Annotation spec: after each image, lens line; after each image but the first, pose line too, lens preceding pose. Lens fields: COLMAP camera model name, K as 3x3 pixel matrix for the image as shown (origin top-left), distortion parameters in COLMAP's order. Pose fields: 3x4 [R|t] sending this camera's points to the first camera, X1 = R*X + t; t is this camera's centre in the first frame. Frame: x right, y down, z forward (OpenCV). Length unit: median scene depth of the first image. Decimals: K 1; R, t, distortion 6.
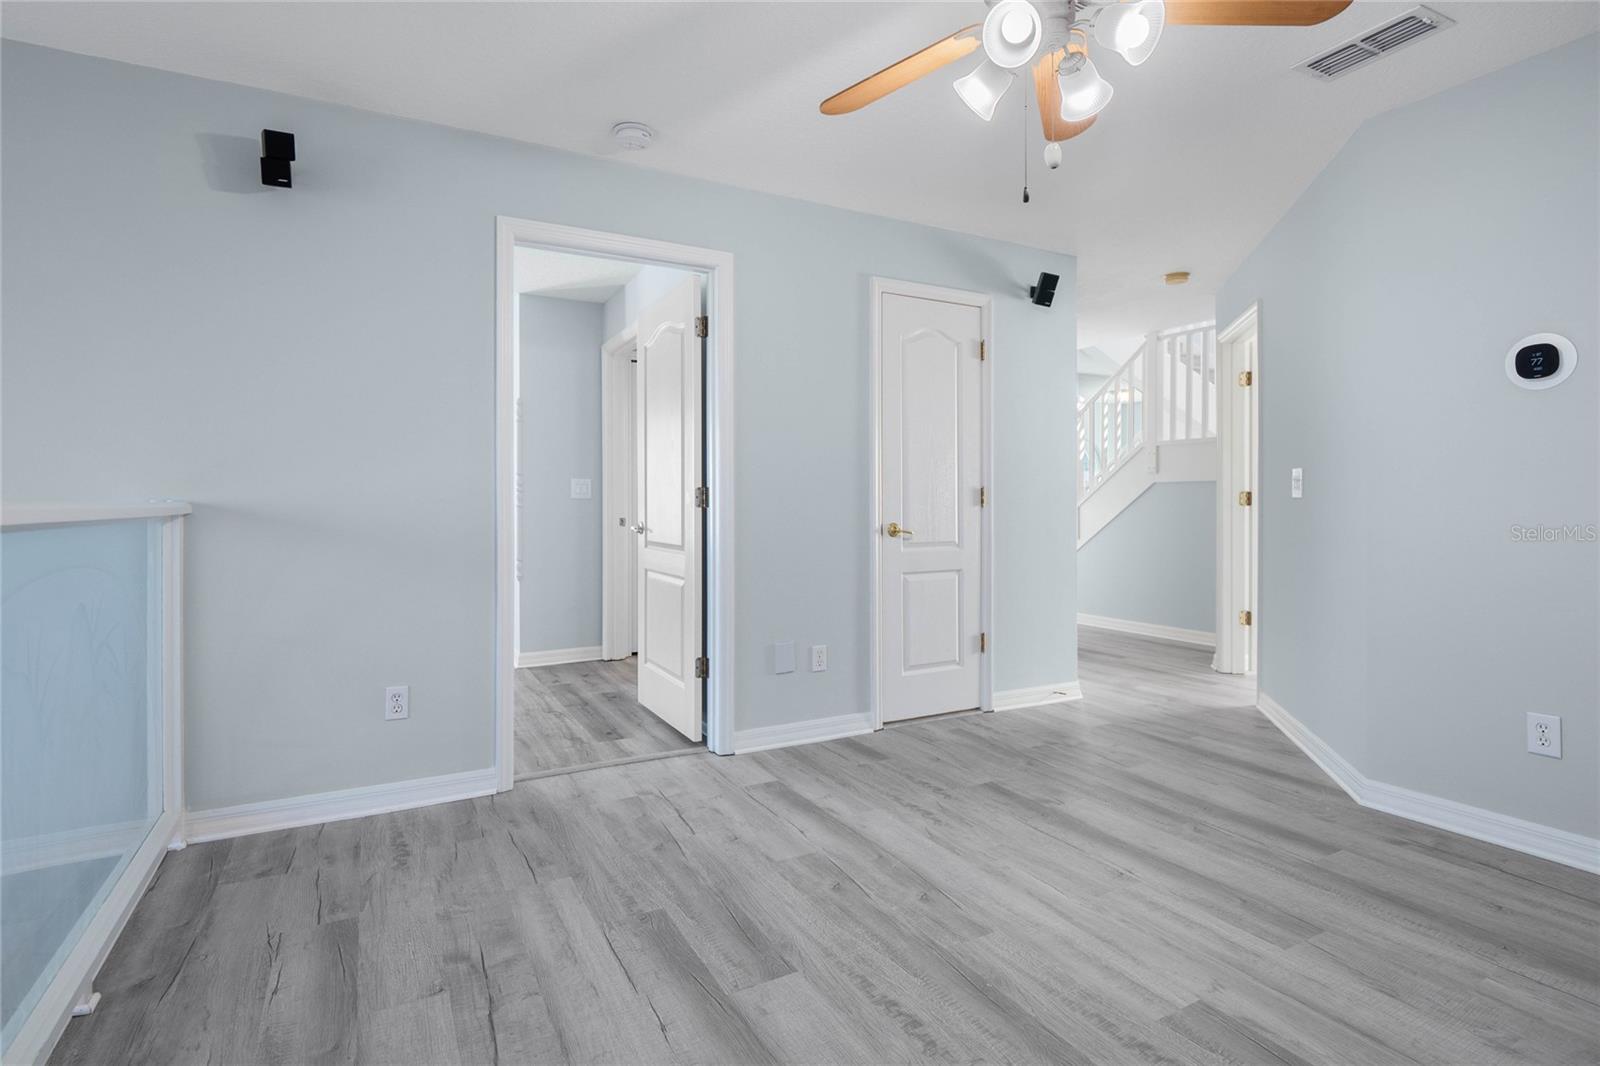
lens RADIAL K [[780.9, 0, 796.3], [0, 780.9, 509.7], [0, 0, 1]] dist [0.002074, -0.014628]
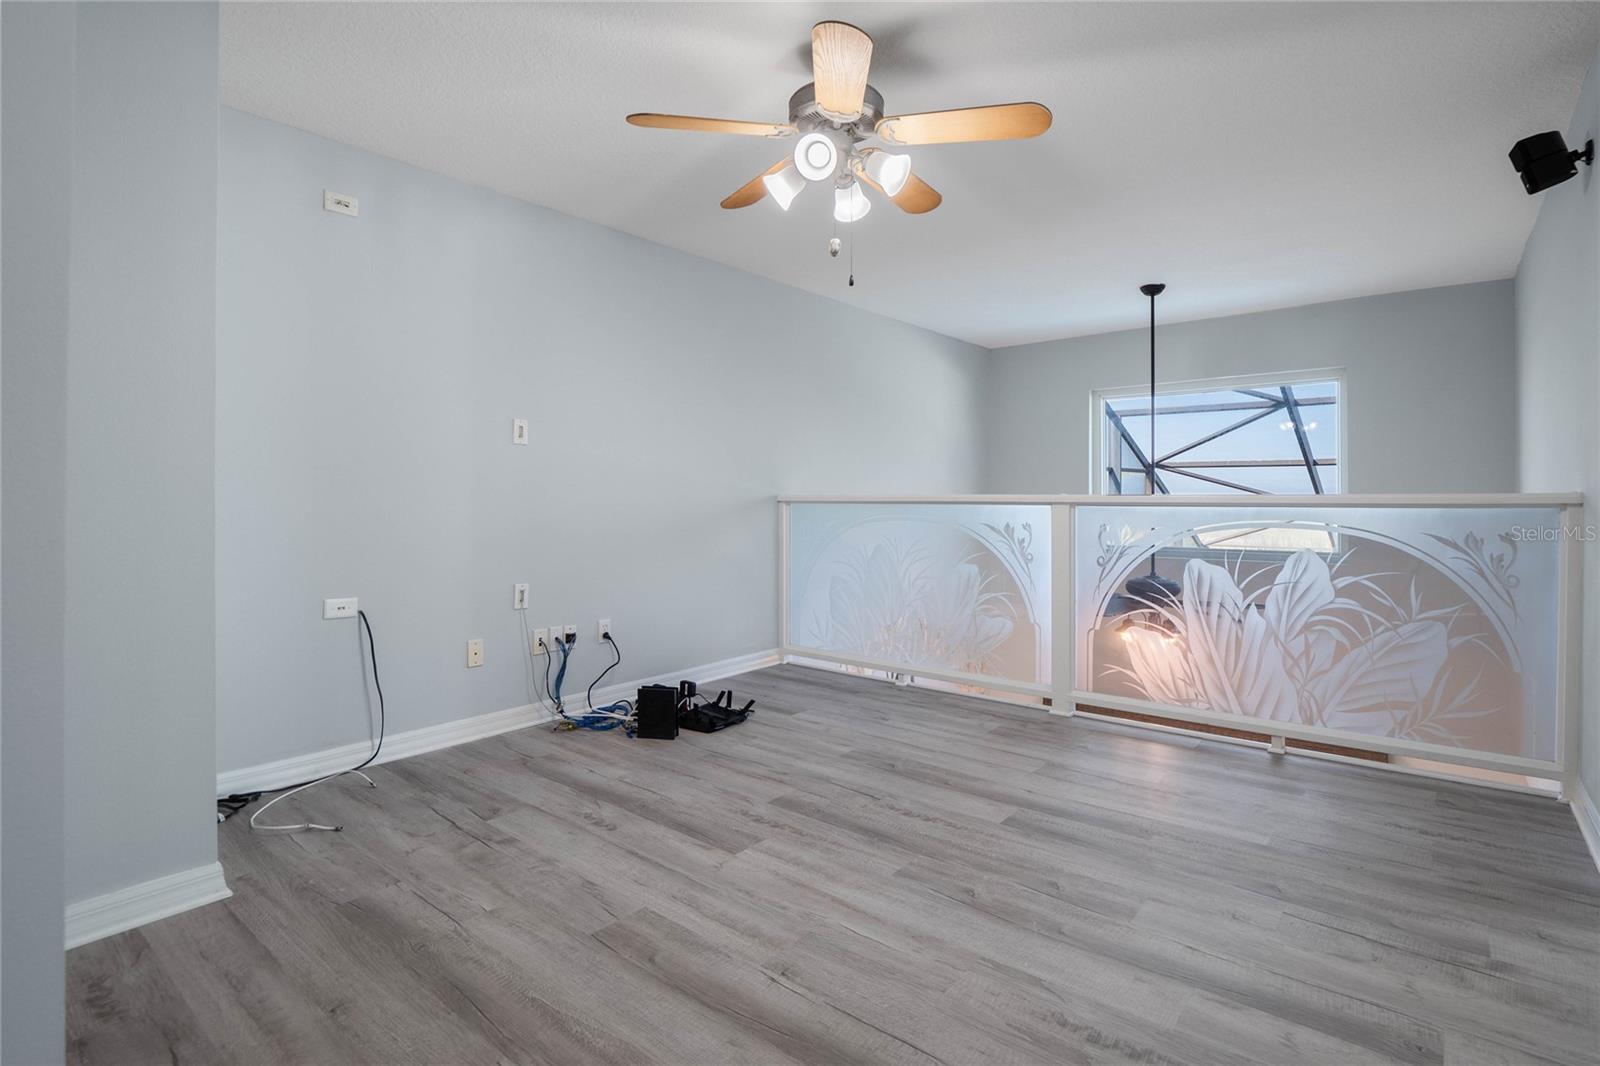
lens RADIAL K [[780.9, 0, 796.3], [0, 780.9, 509.7], [0, 0, 1]] dist [0.002074, -0.014628]
pose [[-0.926090, 0.006206, -0.377251, 0.766083], [-0.002564, 0.999738, 0.022739, -0.010873], [0.377293, 0.022026, -0.925832, 1.888270]]
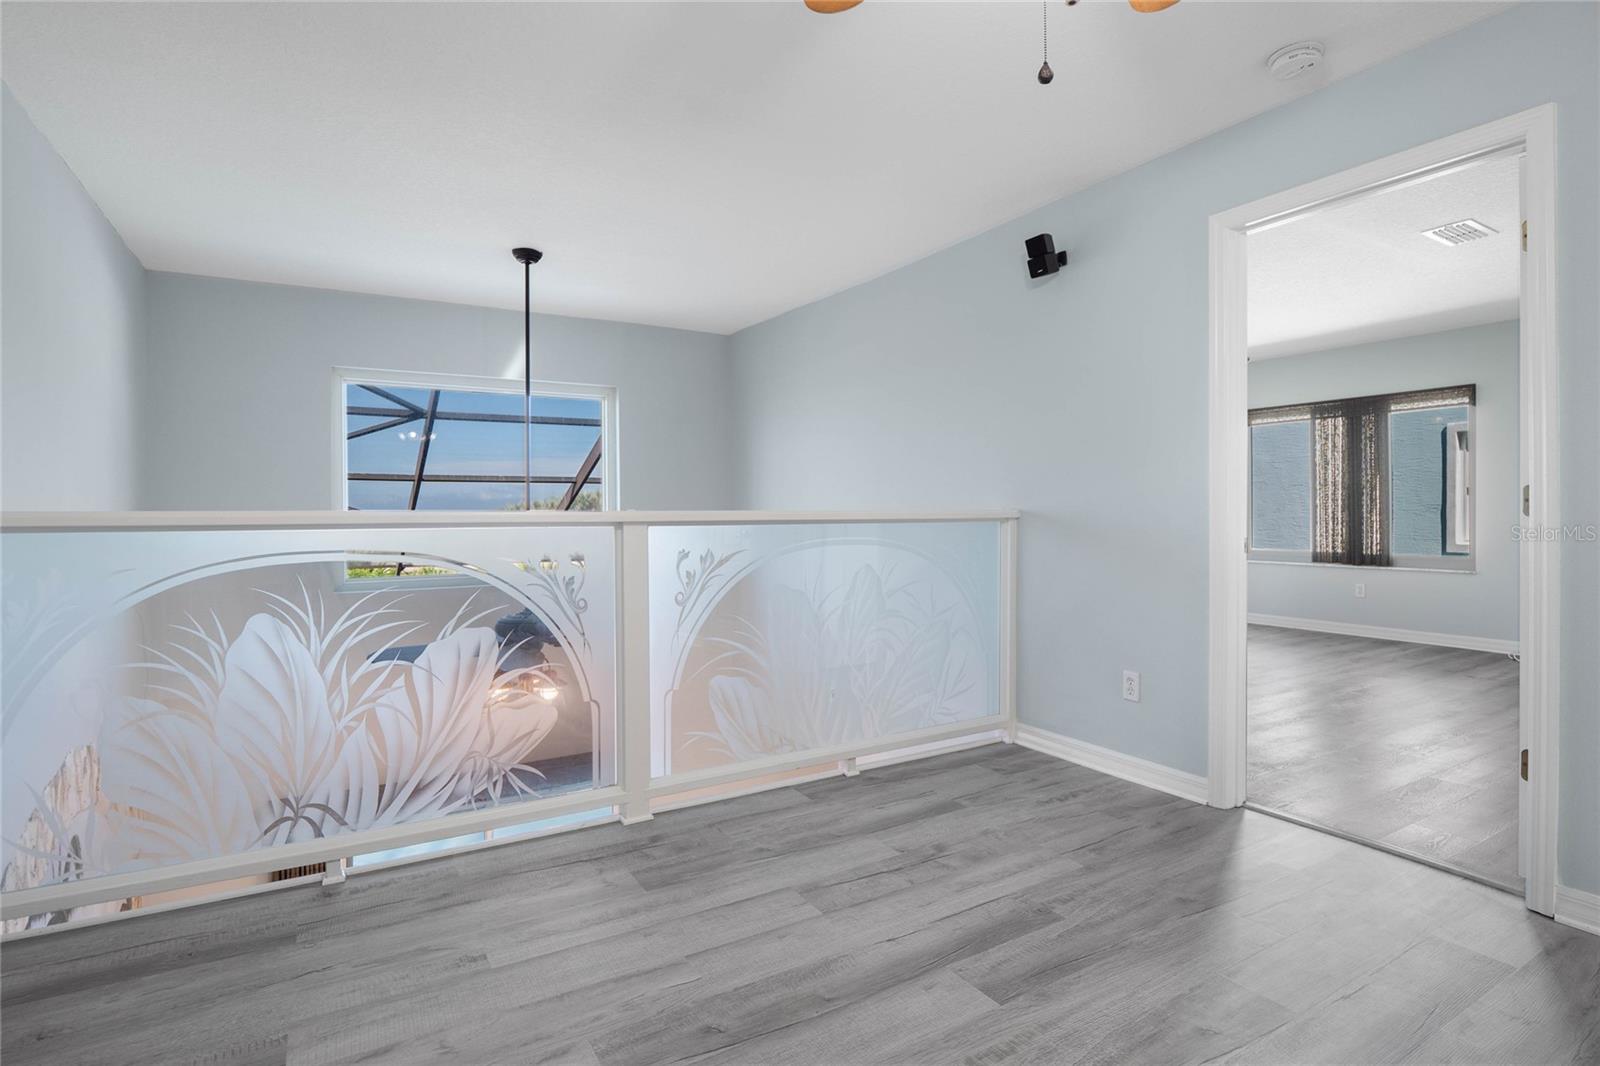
lens RADIAL K [[790.5, 0, 796.3], [0, 790.5, 516.1], [0, 0, 1]] dist [0.003553, -0.016911]
pose [[0.040553, 0.005019, -0.999165, 0.824107], [-0.004262, 0.999979, 0.004850, -0.004921], [0.999168, 0.004062, 0.040573, 0.620579]]
